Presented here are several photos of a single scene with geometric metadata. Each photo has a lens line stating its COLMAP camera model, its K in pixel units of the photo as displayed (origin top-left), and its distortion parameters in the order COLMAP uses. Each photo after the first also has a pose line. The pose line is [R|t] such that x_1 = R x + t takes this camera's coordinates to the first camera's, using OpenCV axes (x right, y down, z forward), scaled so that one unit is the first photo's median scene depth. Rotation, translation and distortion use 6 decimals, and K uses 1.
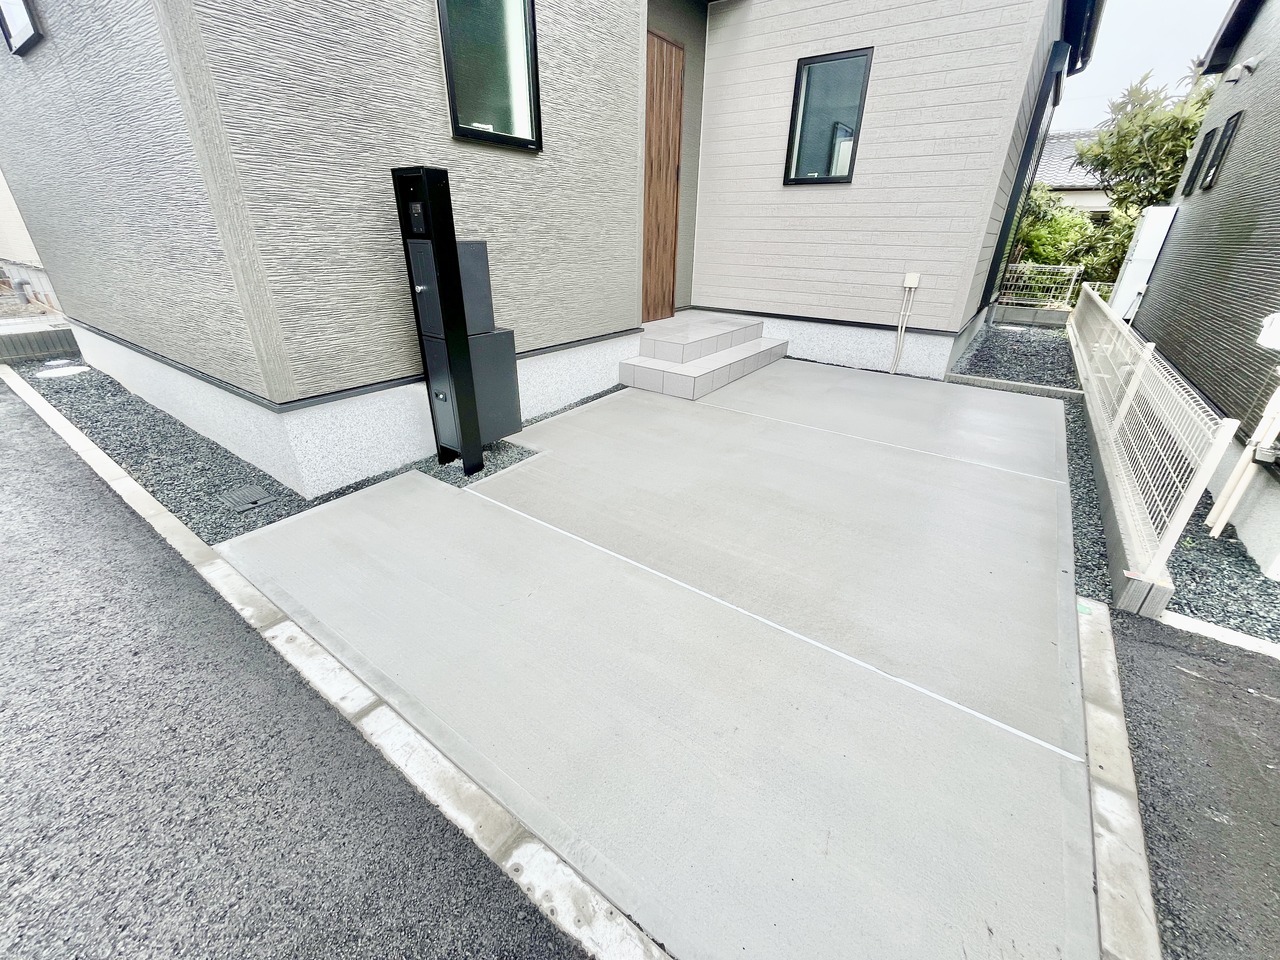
lens RADIAL K [[517.6, 0, 640.6], [0, 517.6, 480.3], [0, 0, 1]] dist [-0.002088, -0.000072]
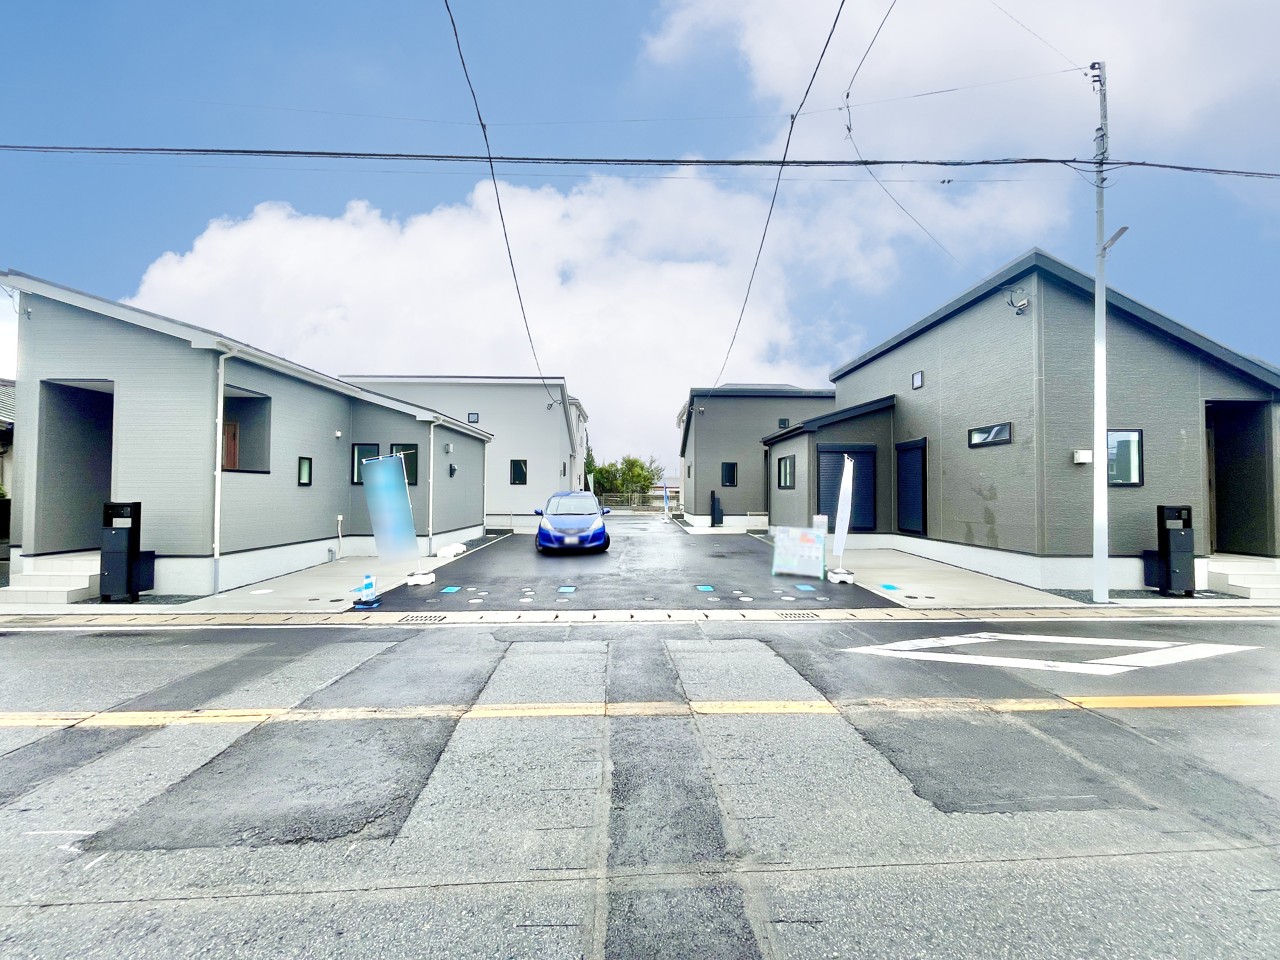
lens RADIAL K [[517.6, 0, 640.0], [0, 517.6, 479.6], [0, 0, 1]] dist [-0.002088, -0.000072]
pose [[0.594492, -0.034157, -0.803376, 4.100008], [-0.343074, 0.892824, -0.291831, 1.547097], [0.727241, 0.449109, 0.519058, -3.164328]]
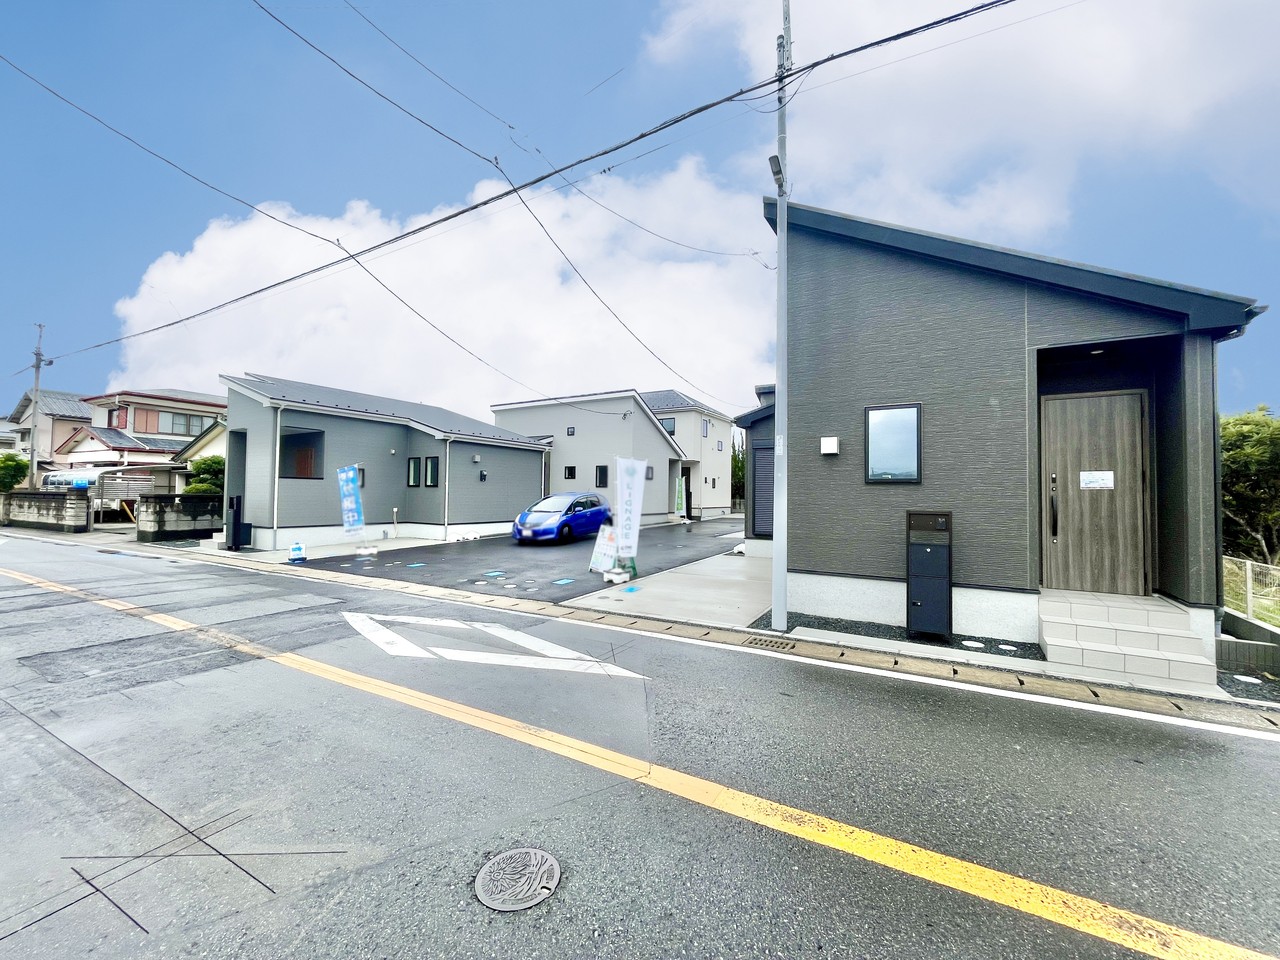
lens RADIAL K [[517.6, 0, 640.4], [0, 517.6, 481.1], [0, 0, 1]] dist [-0.002088, -0.000072]
pose [[0.076622, -0.043123, -0.996127, 5.268537], [-0.440230, 0.894945, -0.072605, 0.540192], [0.894610, 0.444088, 0.049588, -0.992889]]
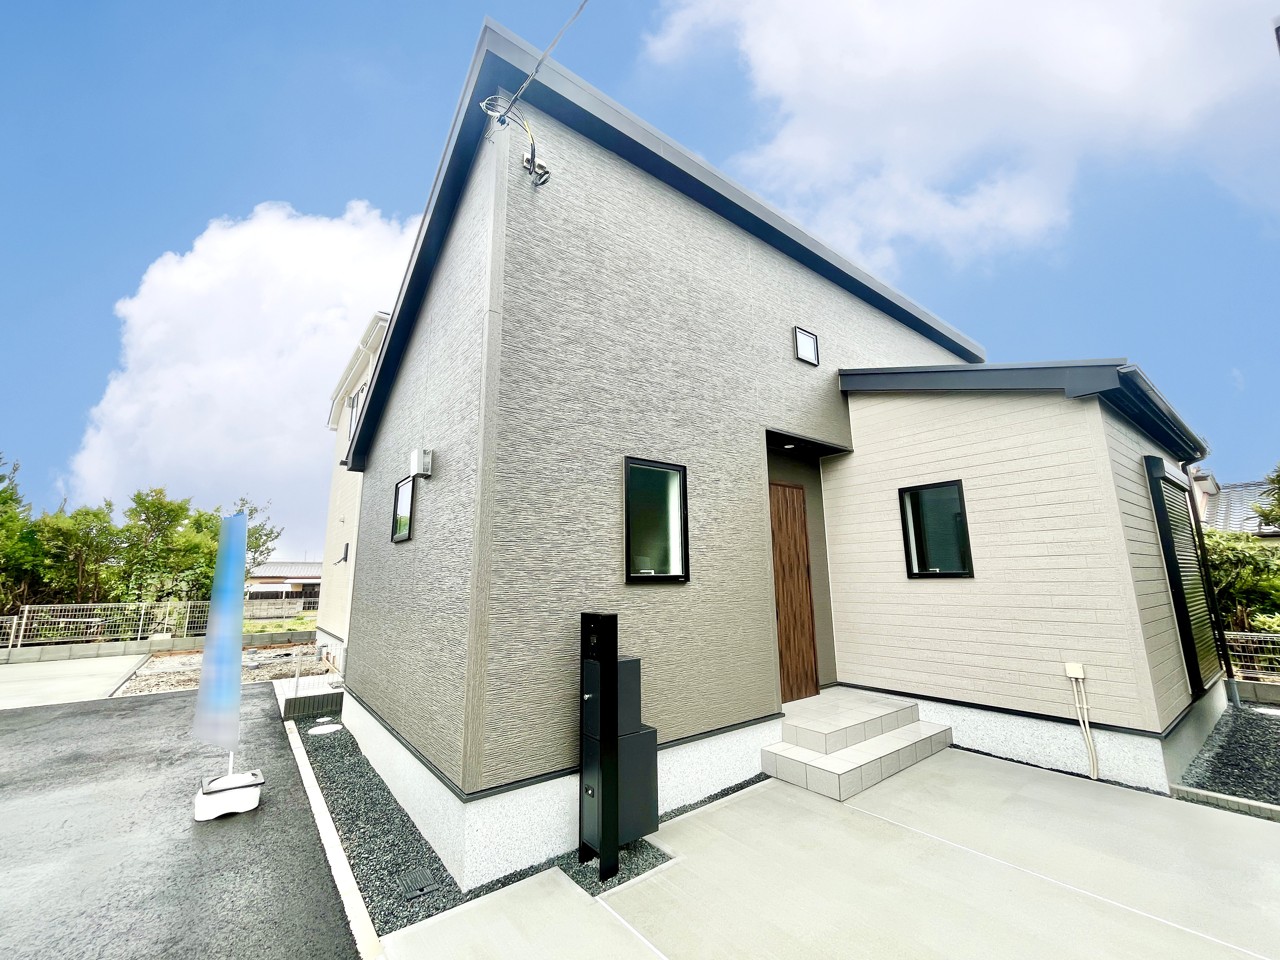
lens RADIAL K [[517.6, 0, 639.9], [0, 517.6, 479.1], [0, 0, 1]] dist [-0.002088, -0.000072]
pose [[0.956516, -0.082882, -0.279657, 0.075968], [-0.100207, 0.807046, -0.581924, -0.052556], [0.273927, 0.584643, 0.763647, -0.192305]]
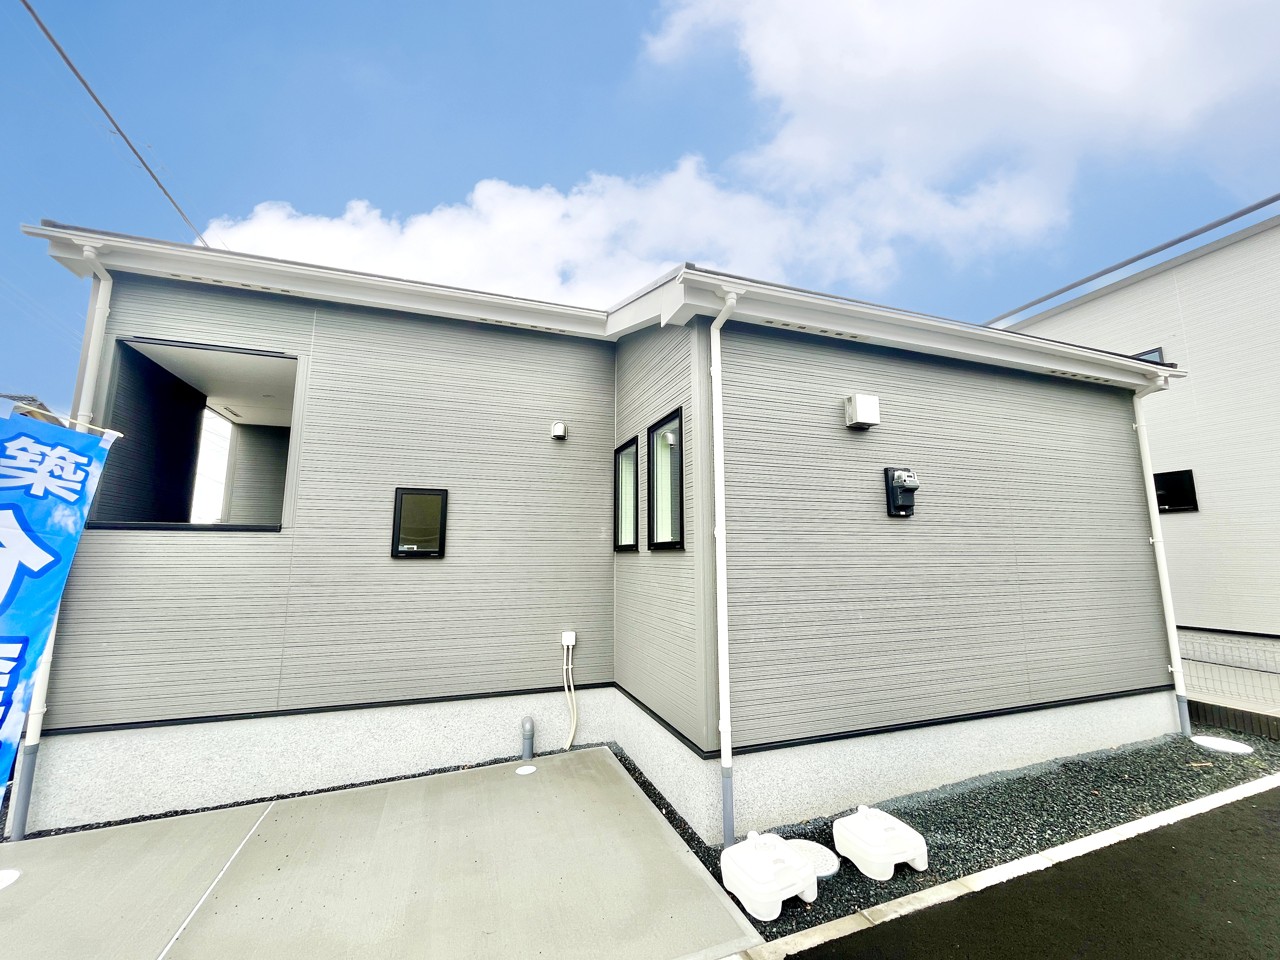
lens RADIAL K [[517.6, 0, 639.4], [0, 517.6, 479.5], [0, 0, 1]] dist [-0.002088, -0.000072]
pose [[-0.566290, -0.136790, -0.812776, 1.208074], [-0.361228, 0.927567, 0.095572, 0.879351], [0.740831, 0.347719, -0.574684, -1.952153]]
